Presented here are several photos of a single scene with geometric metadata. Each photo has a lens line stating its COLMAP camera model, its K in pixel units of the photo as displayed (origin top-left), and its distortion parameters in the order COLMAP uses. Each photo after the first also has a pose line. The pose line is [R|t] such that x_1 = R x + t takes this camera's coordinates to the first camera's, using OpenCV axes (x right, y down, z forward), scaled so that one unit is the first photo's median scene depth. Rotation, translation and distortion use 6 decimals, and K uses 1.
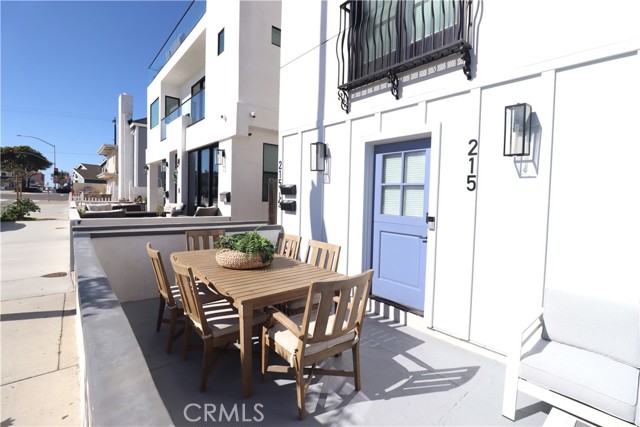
lens RADIAL K [[295.8, 0, 322.1], [0, 295.8, 208.5], [0, 0, 1]] dist [-0.009841, -0.003349]
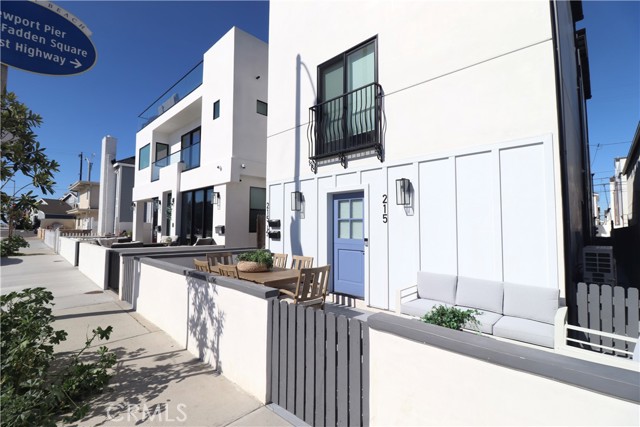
lens RADIAL K [[295.8, 0, 321.8], [0, 295.8, 211.0], [0, 0, 1]] dist [-0.009841, -0.003349]
pose [[0.994529, -0.017302, 0.103019, -0.038998], [0.026811, 0.995431, -0.091646, 0.014599], [-0.100963, 0.093906, 0.990448, -0.474222]]
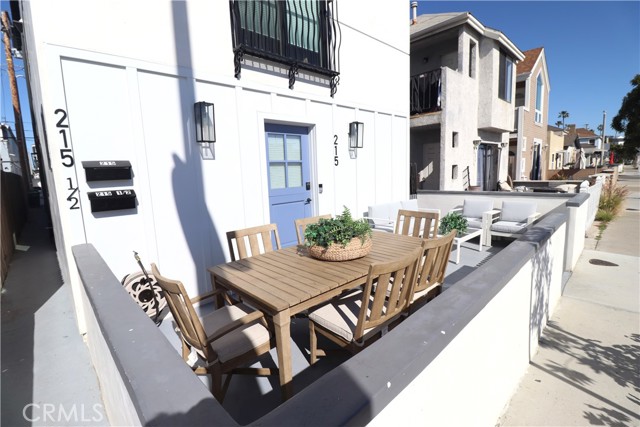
lens RADIAL K [[295.8, 0, 321.0], [0, 295.8, 209.7], [0, 0, 1]] dist [-0.009841, -0.003349]
pose [[-0.057994, -0.161726, 0.985130, -0.765259], [0.073217, 0.983444, 0.165760, -0.062572], [-0.995628, 0.081741, -0.045193, 0.751250]]
